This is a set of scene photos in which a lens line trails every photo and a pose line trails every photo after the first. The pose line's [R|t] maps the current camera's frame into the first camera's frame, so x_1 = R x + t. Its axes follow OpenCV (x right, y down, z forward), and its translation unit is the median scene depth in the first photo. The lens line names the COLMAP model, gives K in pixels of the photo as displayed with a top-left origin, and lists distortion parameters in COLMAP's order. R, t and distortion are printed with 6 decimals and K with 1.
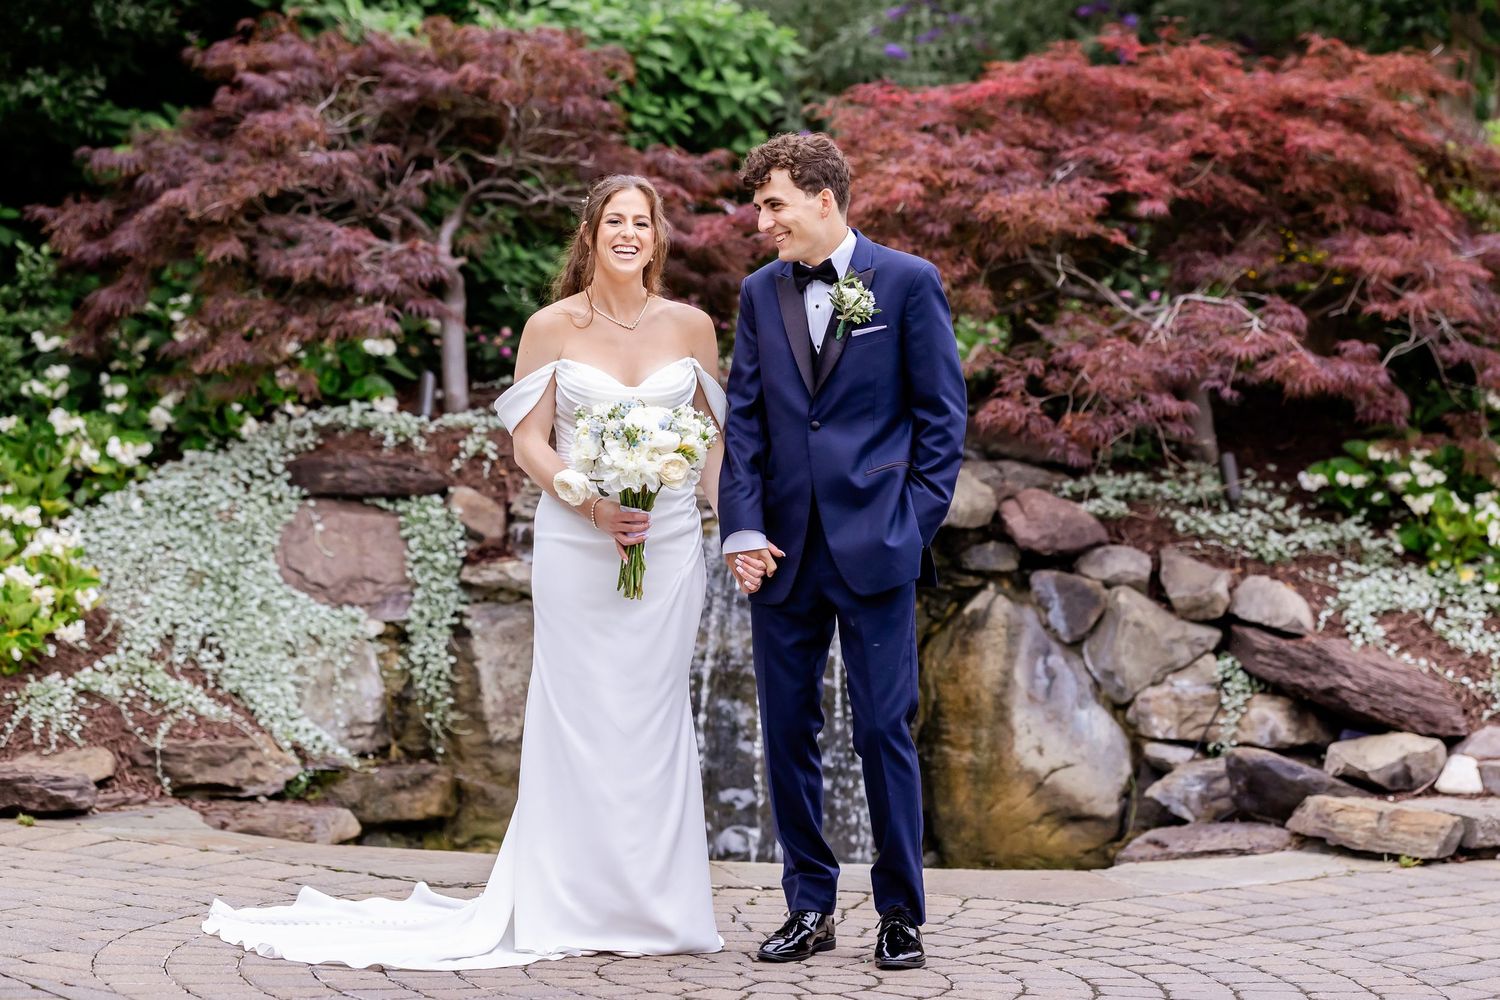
lens RADIAL K [[4469.6, 0, 798.3], [0, 4469.6, 501.9], [0, 0, 1]] dist [0.038468, 0.000000]
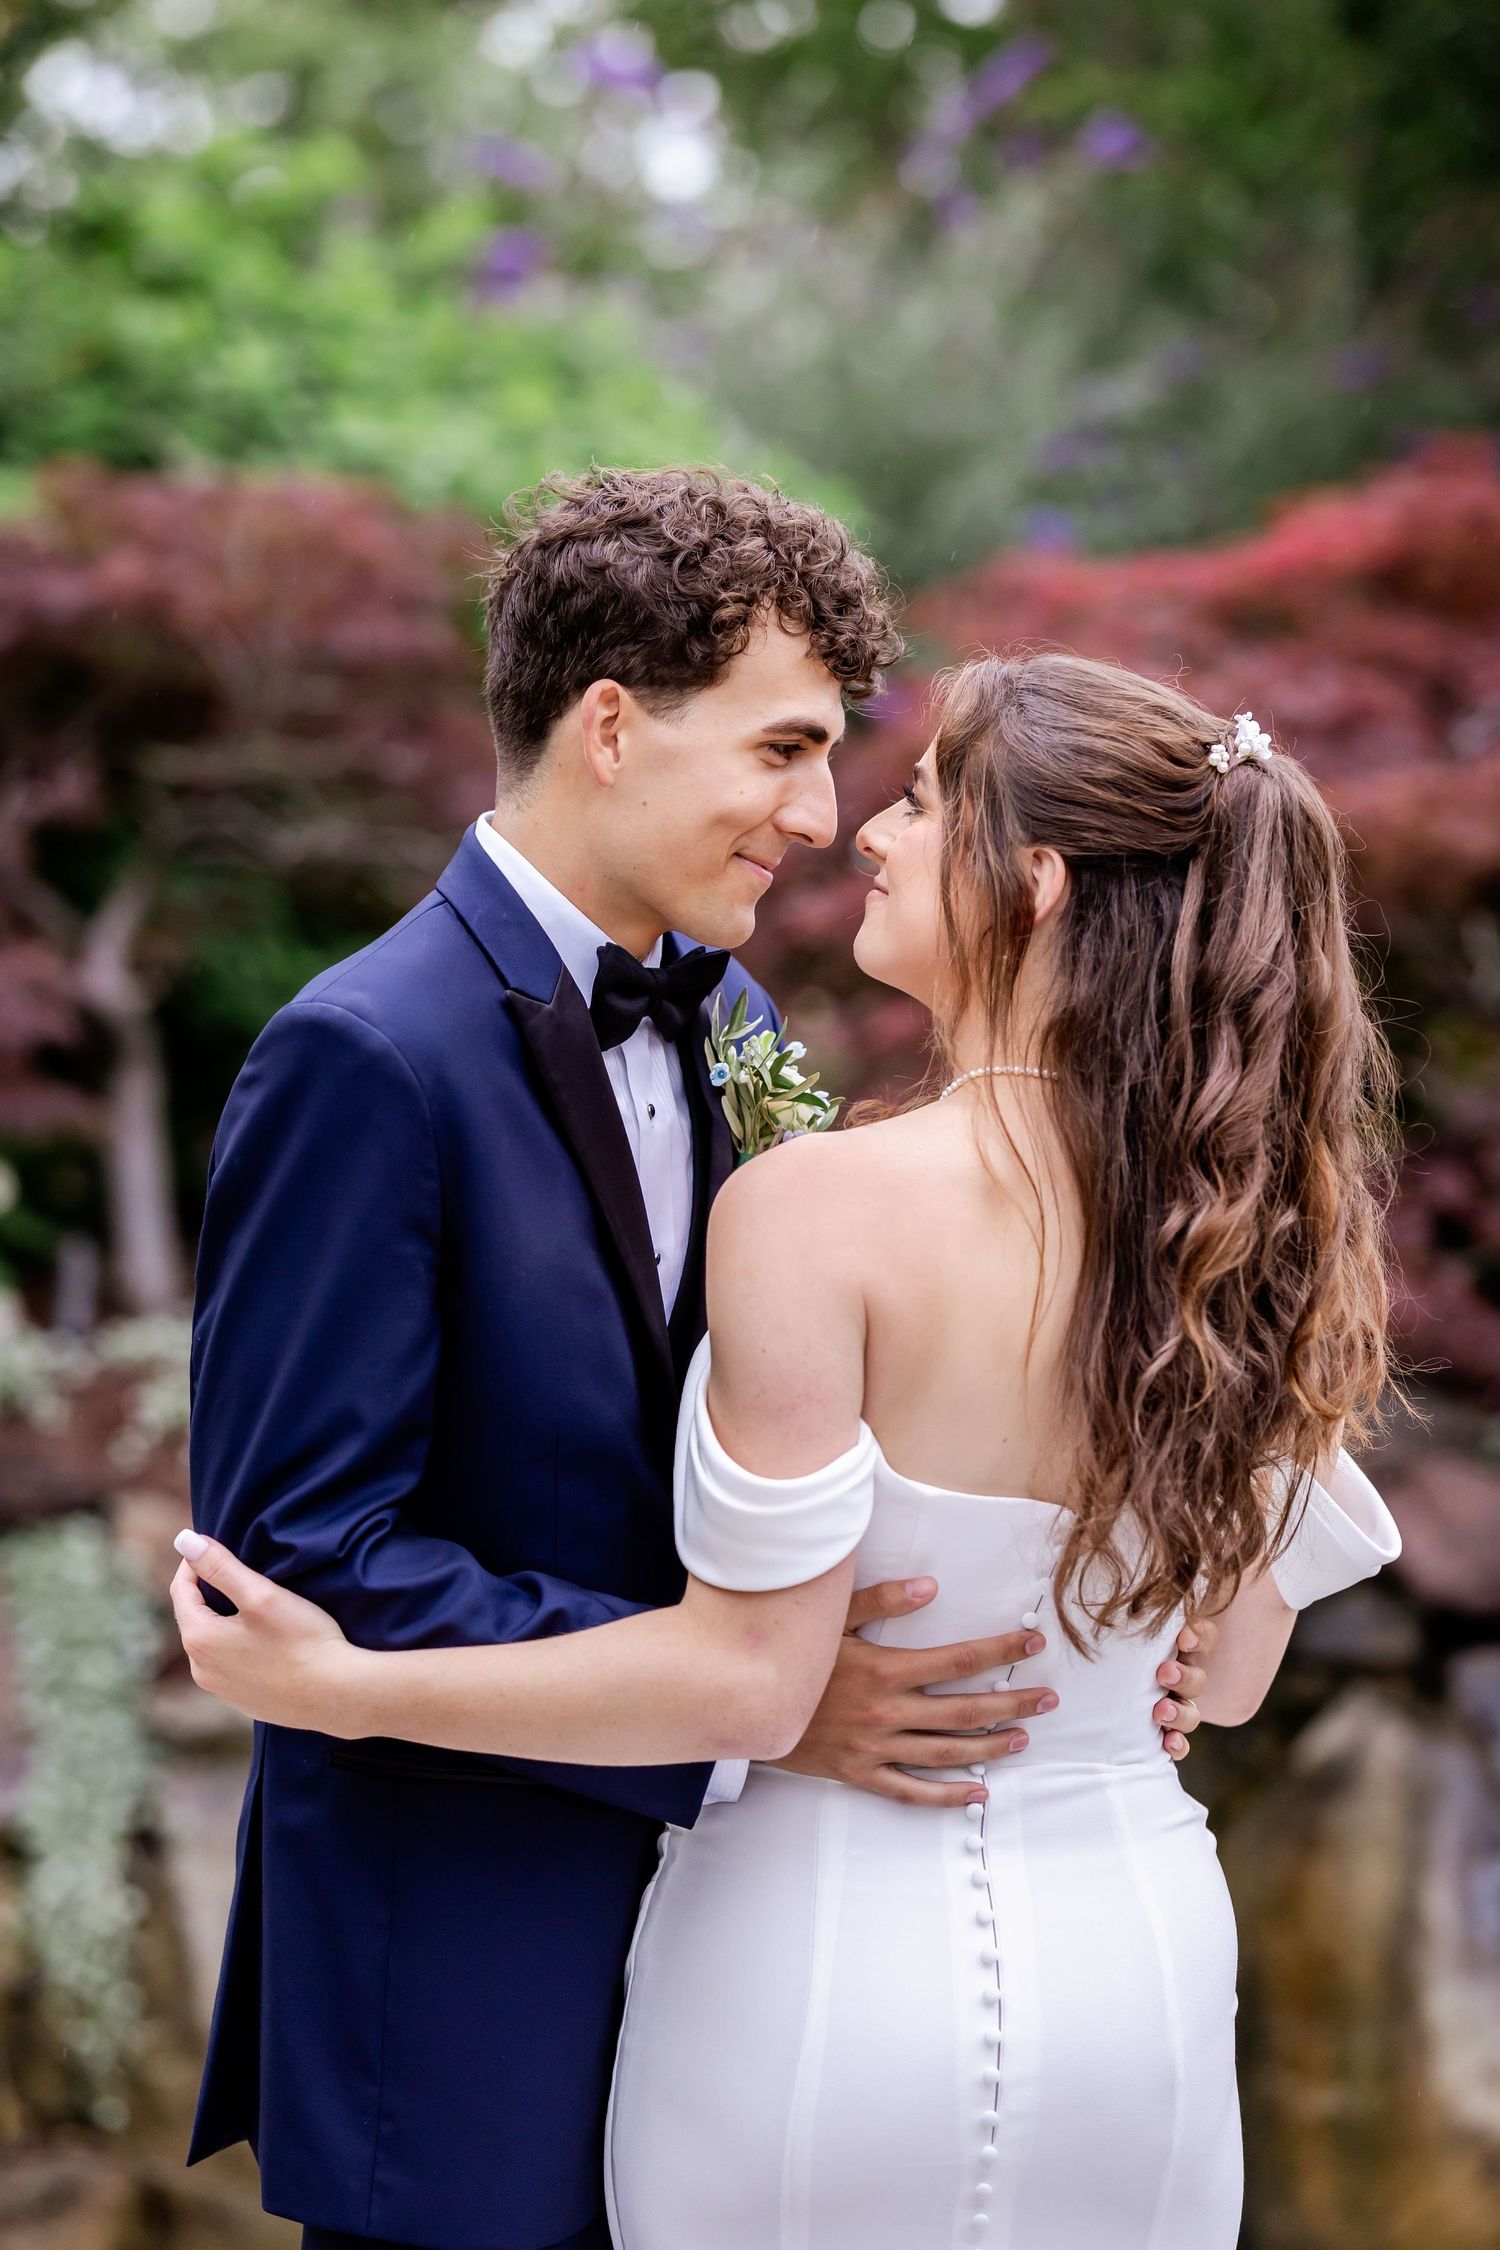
lens RADIAL K [[5705.6, 0, 766.3], [0, 5705.6, 1111.5], [0, 0, 1]] dist [0.052365, 0.000000]
pose [[0.998746, -0.045126, -0.021694, 0.000501], [0.044582, 0.998694, -0.024946, -0.025410], [0.022791, 0.023948, 0.999453, 0.439995]]
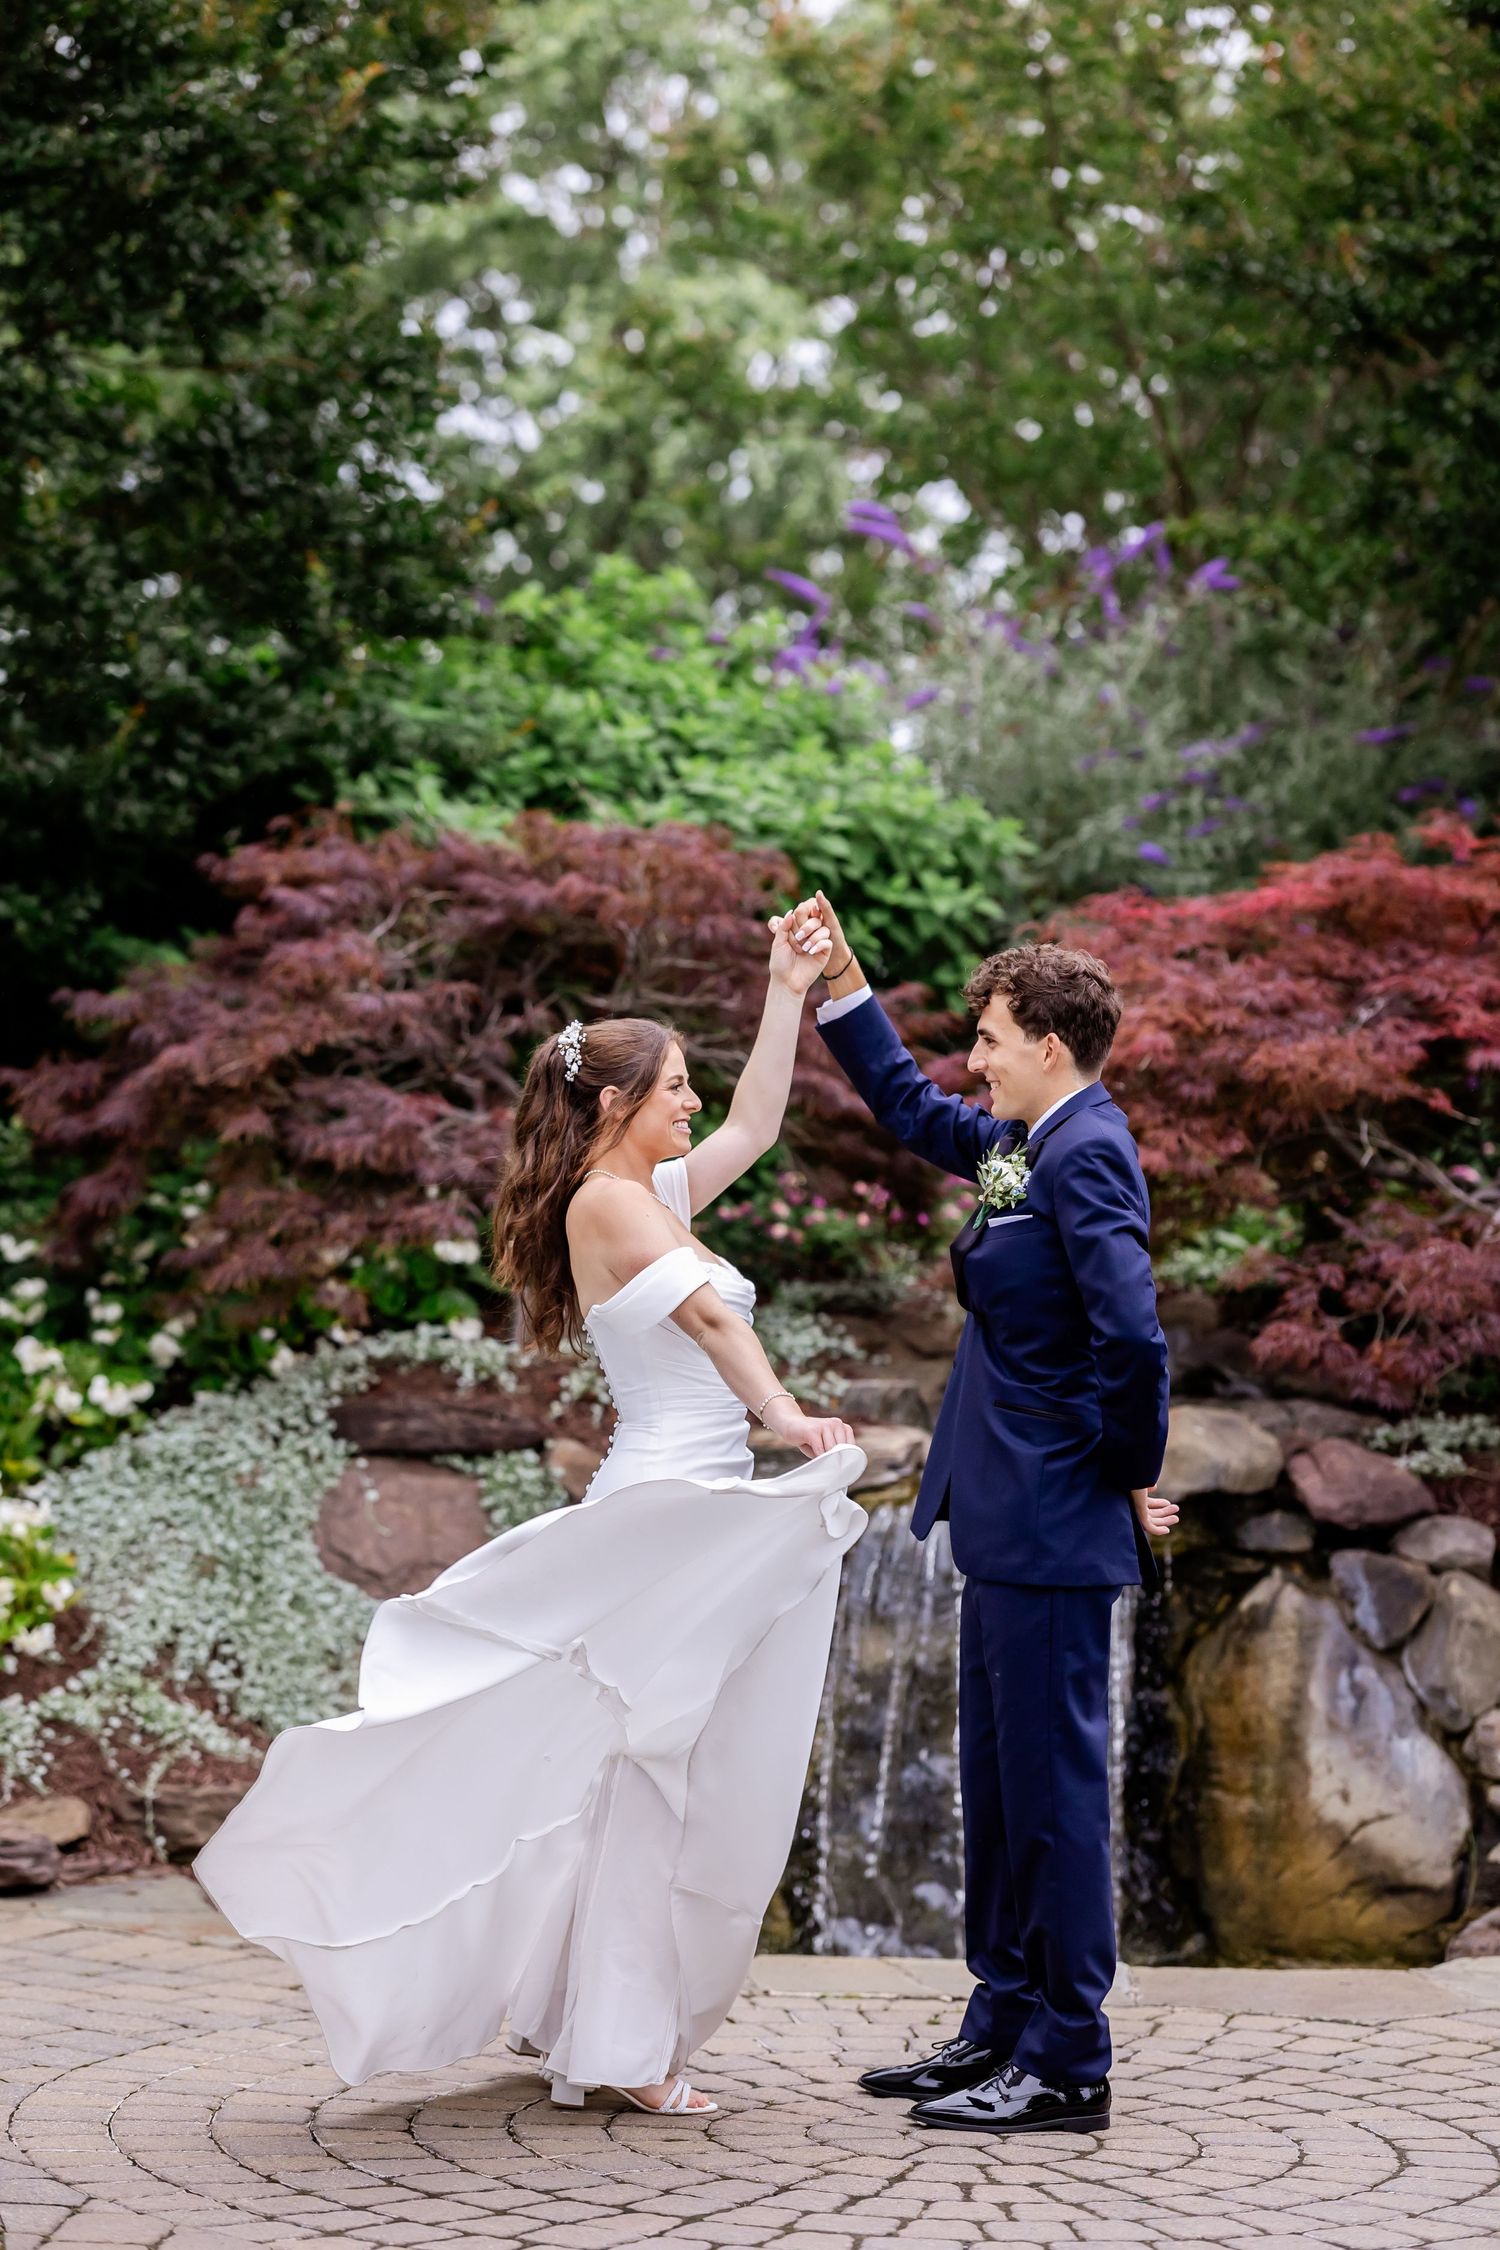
lens RADIAL K [[5705.6, 0, 771.7], [0, 5705.6, 1142.2], [0, 0, 1]] dist [0.052365, 0.000000]
pose [[0.998419, -0.007844, -0.055654, 0.012745], [0.005141, 0.998808, -0.048548, -0.006554], [0.055968, 0.048185, 0.997269, 0.051980]]
